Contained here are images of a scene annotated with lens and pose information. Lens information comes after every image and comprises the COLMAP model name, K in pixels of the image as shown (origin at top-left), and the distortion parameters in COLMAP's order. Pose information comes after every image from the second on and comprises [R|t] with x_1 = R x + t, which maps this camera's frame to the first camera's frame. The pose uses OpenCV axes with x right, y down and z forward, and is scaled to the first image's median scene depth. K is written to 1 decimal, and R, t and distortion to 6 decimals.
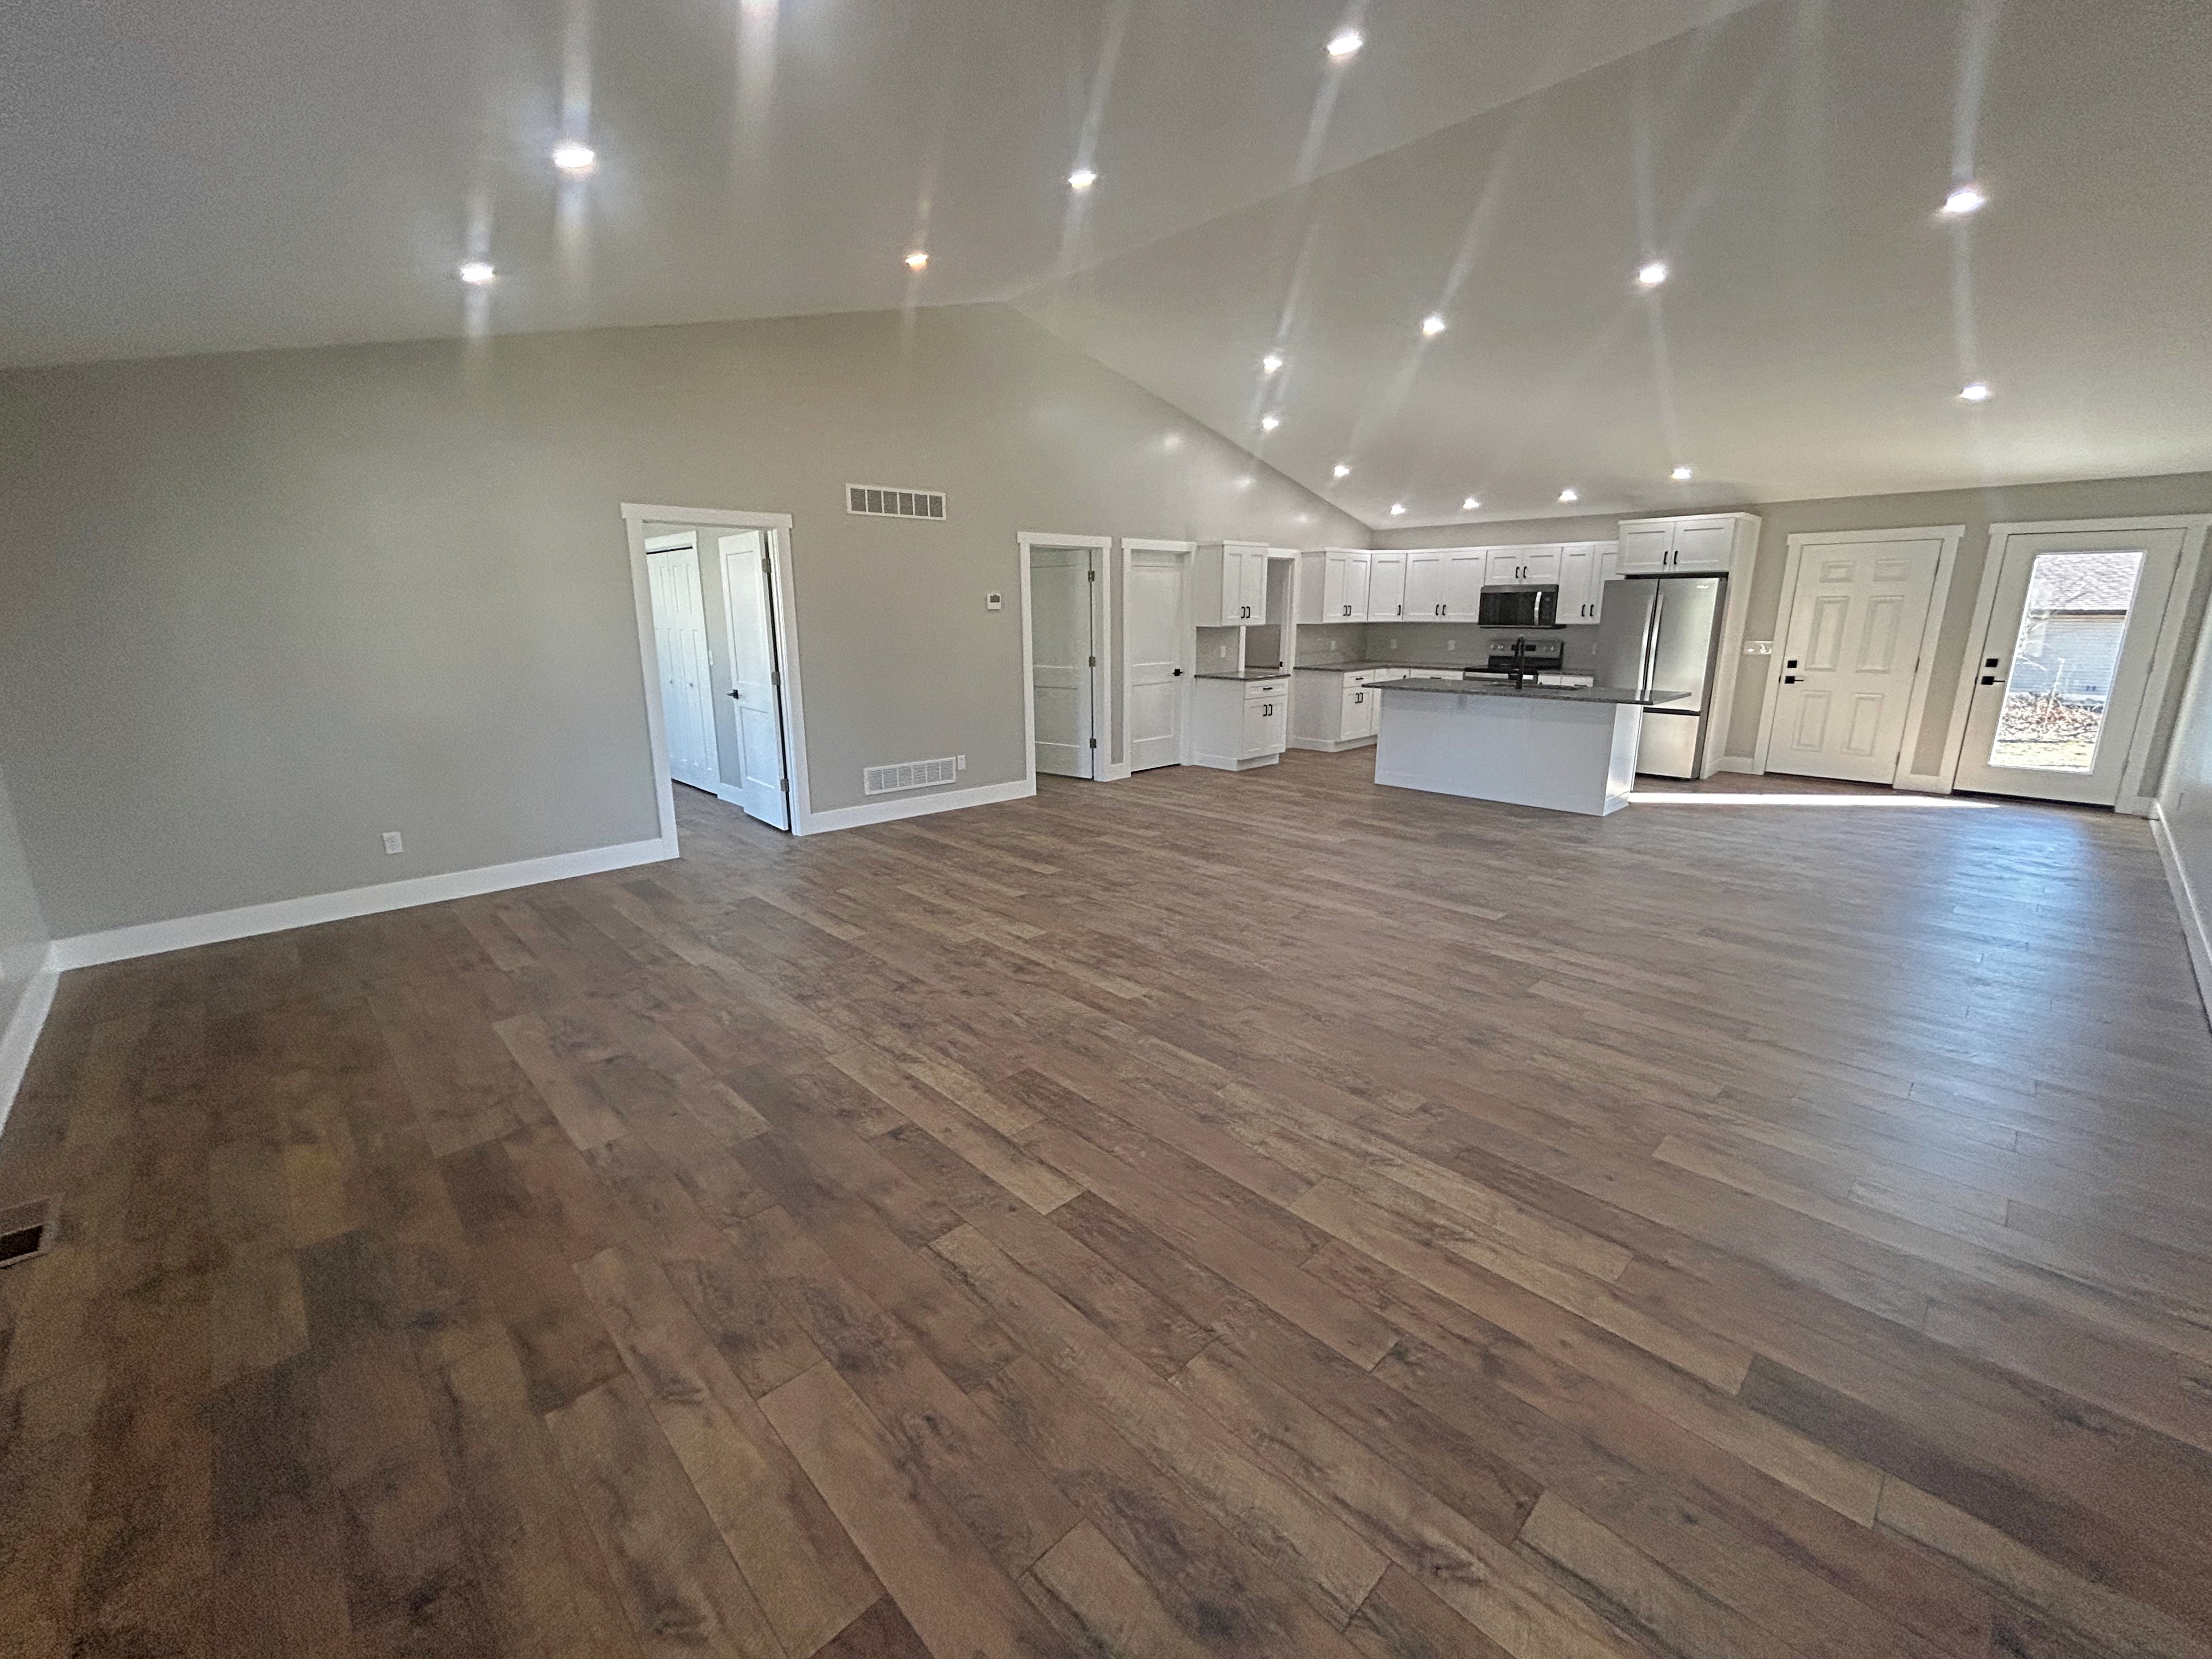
lens RADIAL K [[911.4, 0, 1098.6], [0, 911.4, 828.6], [0, 0, 1]] dist [-0.001464, 0.000468]
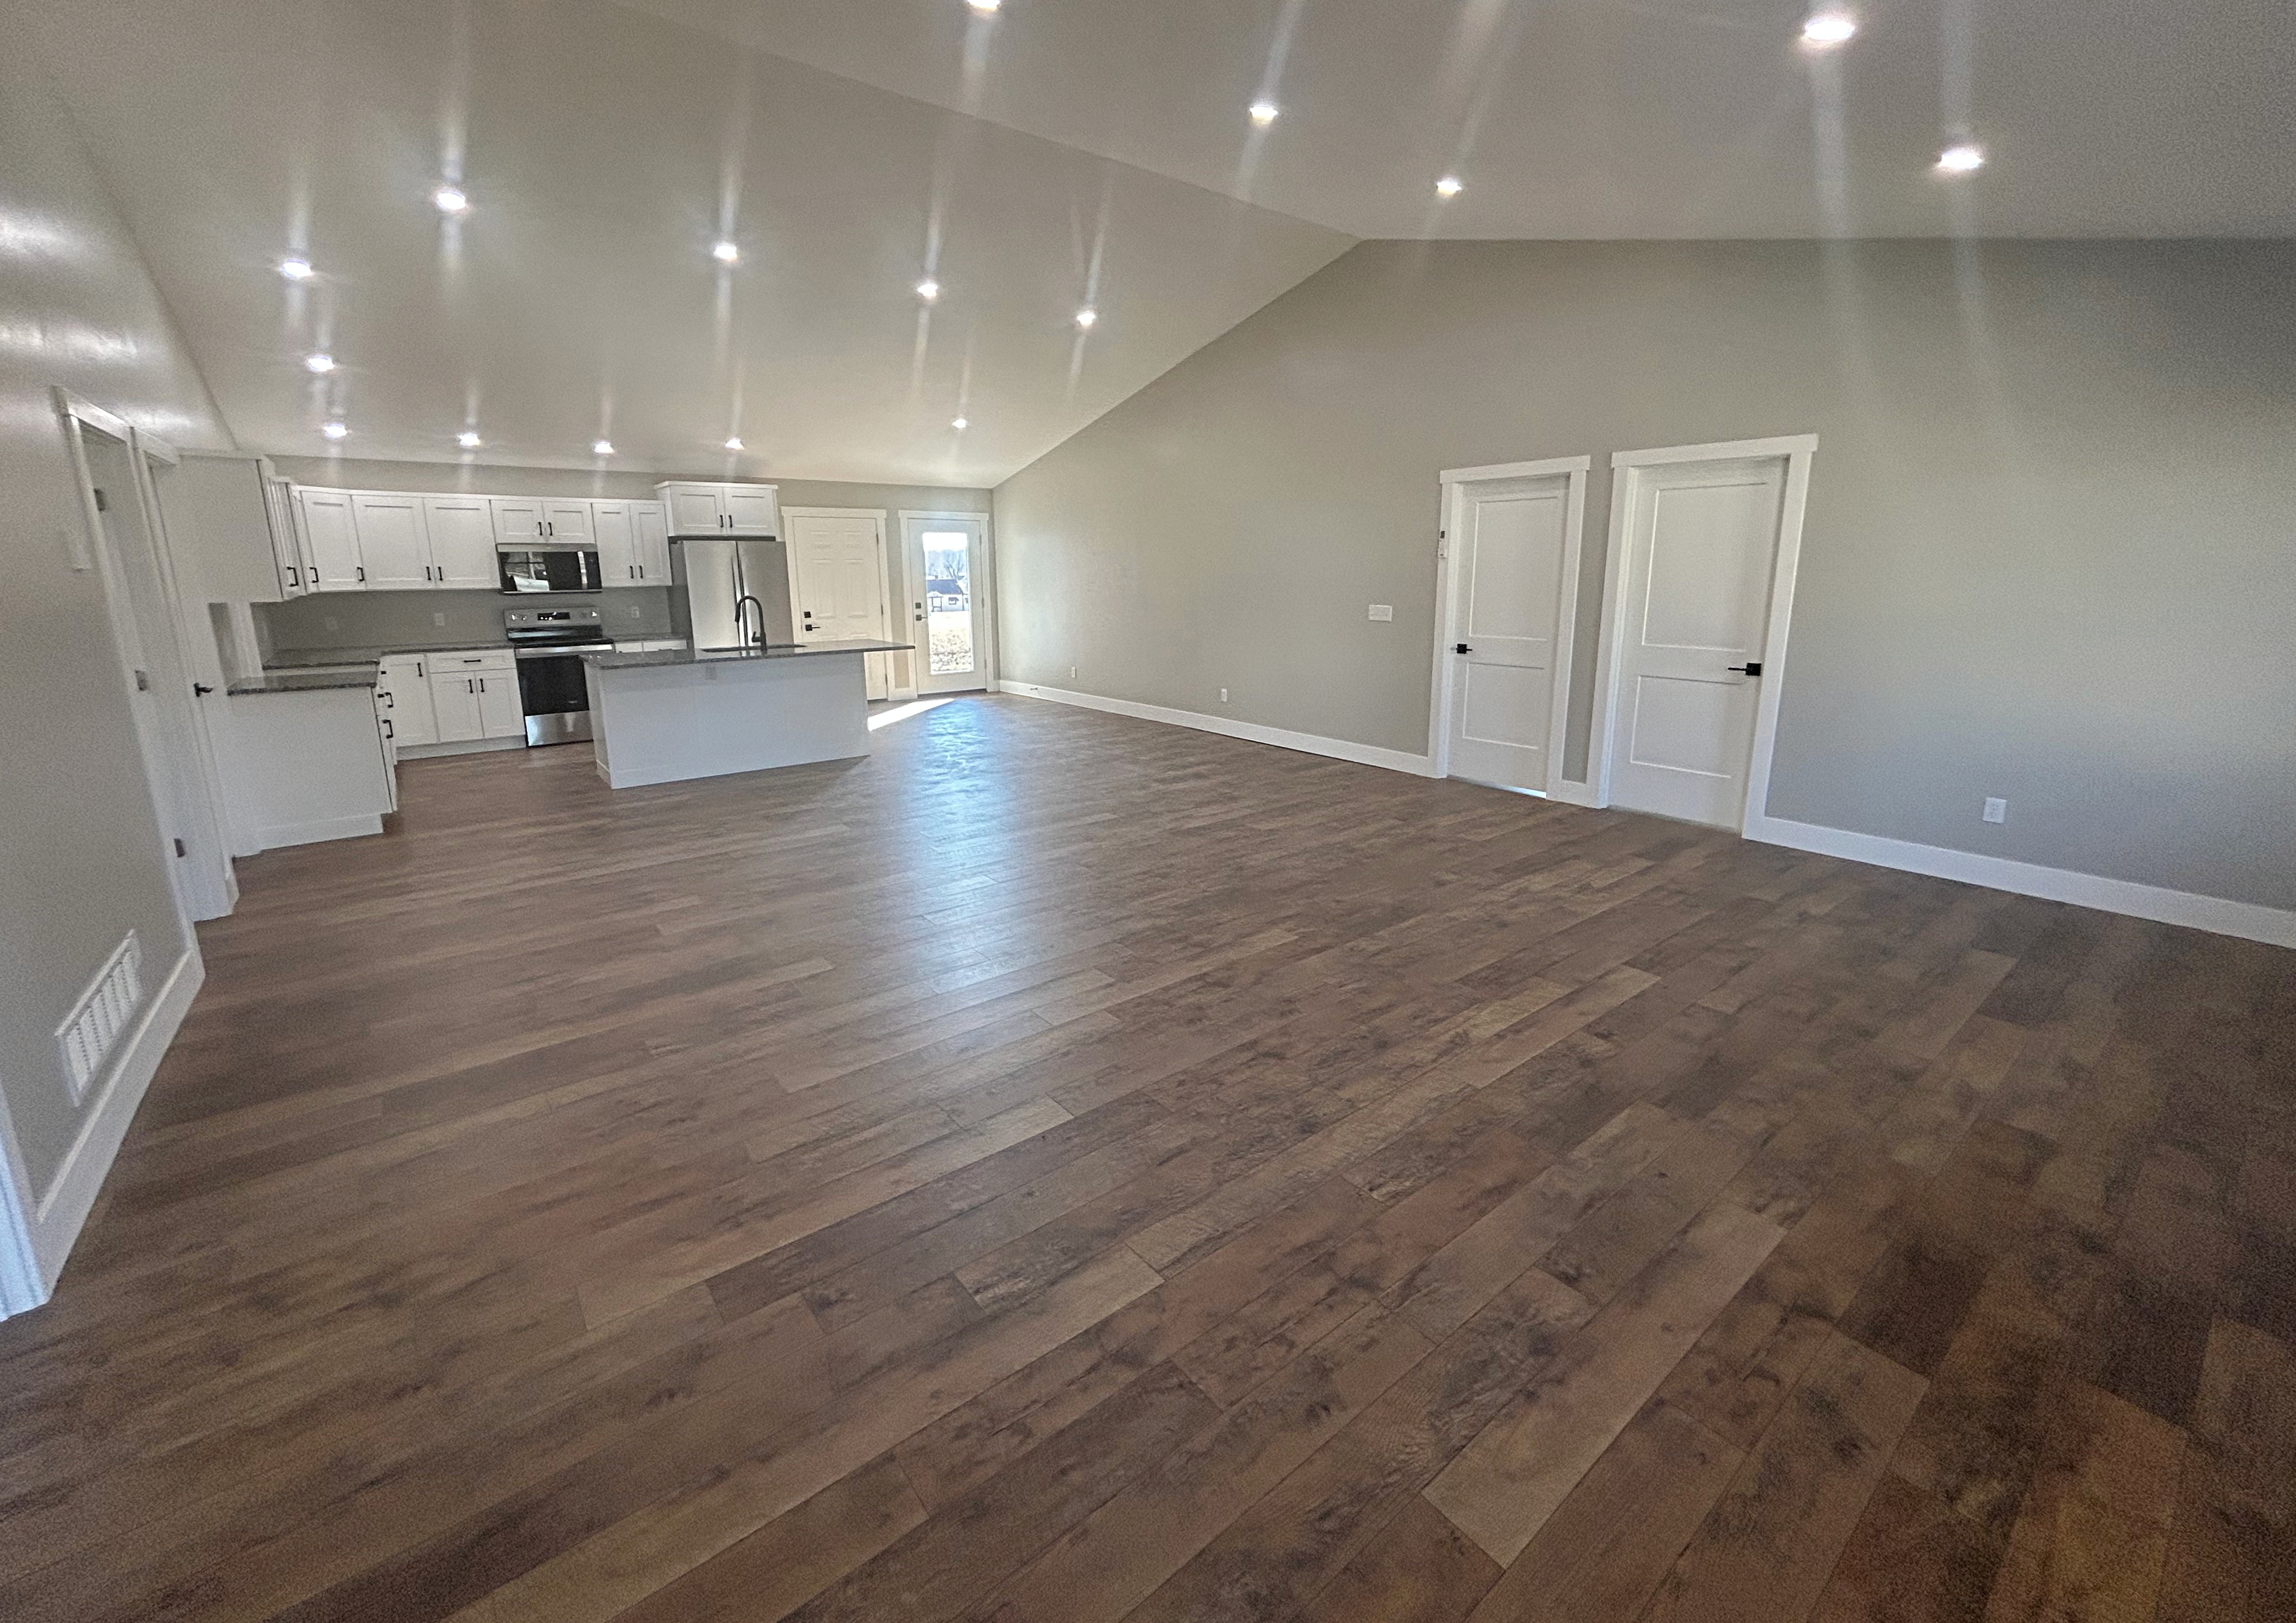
lens RADIAL K [[937.2, 0, 1145.7], [0, 937.2, 760.8], [0, 0, 1]] dist [-0.000585, 0.000148]
pose [[0.095198, -0.199484, 0.975266, -0.487632], [0.241915, 0.954981, 0.171721, -0.112969], [-0.965616, 0.219584, 0.139170, 0.489254]]
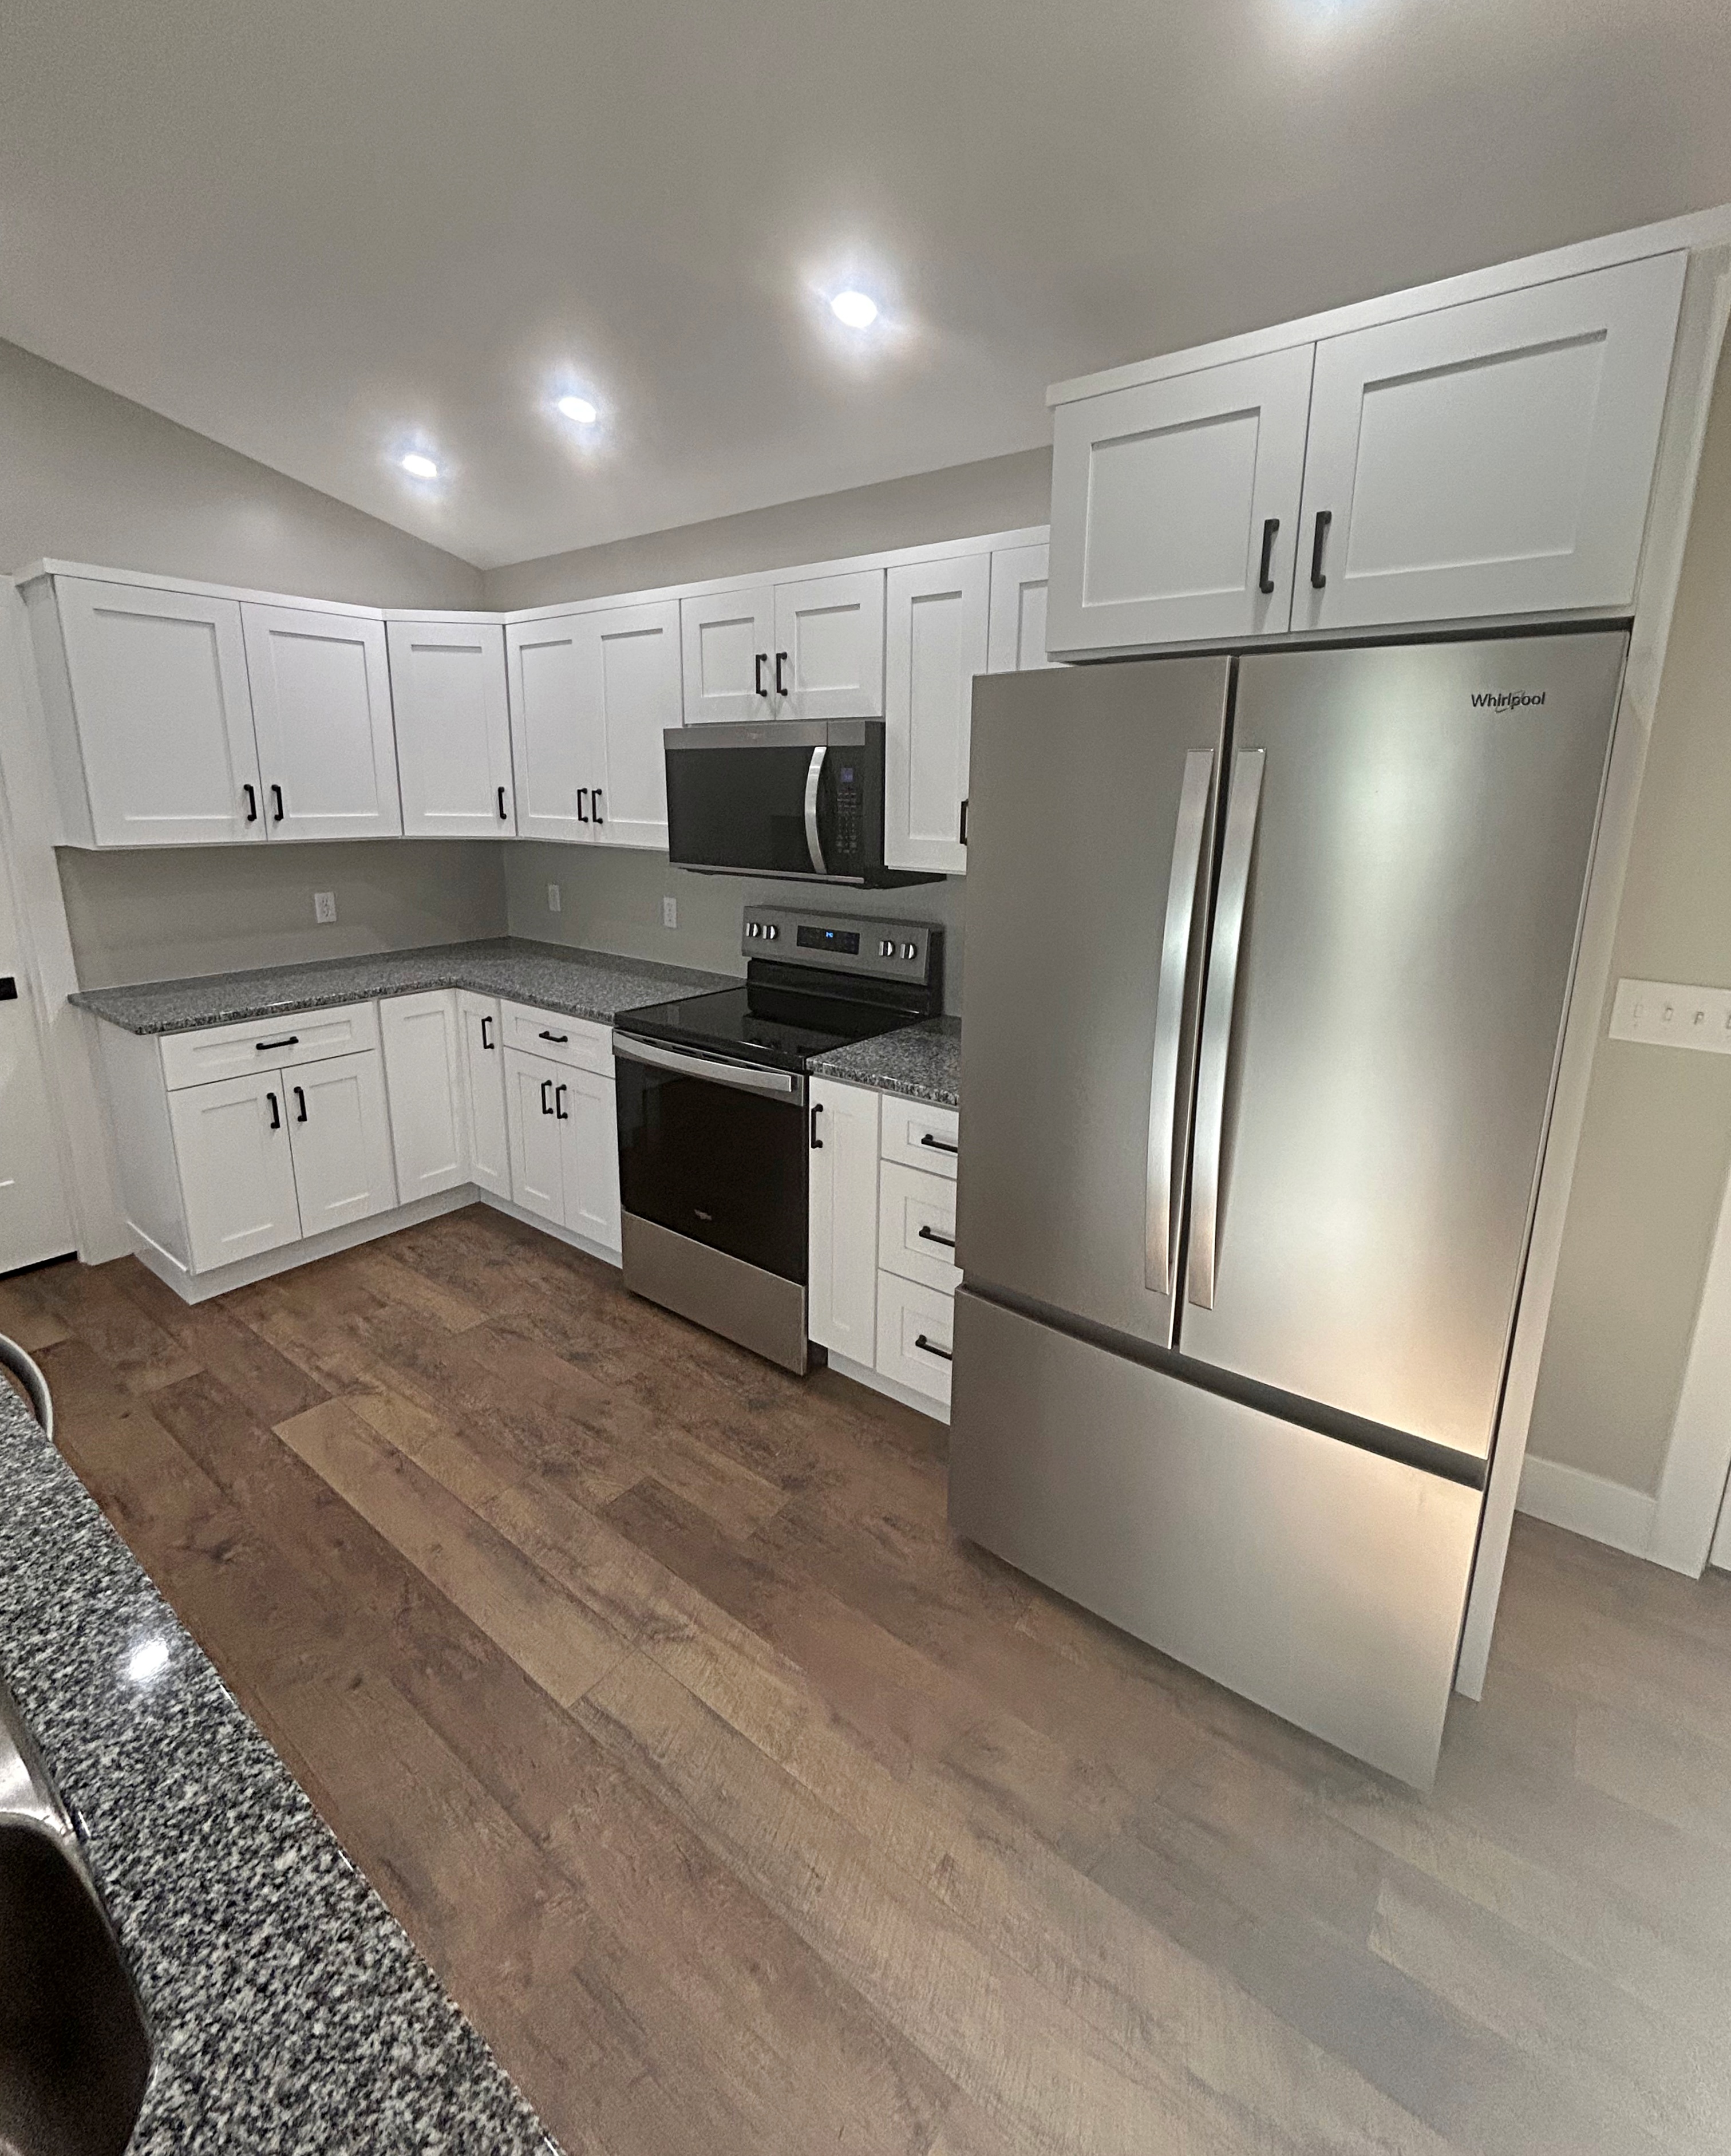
lens RADIAL K [[956.4, 0, 869.5], [0, 956.4, 994.6], [0, 0, 1]] dist [-0.000556, 0.000097]
pose [[0.987382, -0.014676, 0.157674, 0.570920], [0.018508, 0.999567, -0.022861, -0.229608], [-0.157271, 0.025491, 0.987227, 0.918639]]
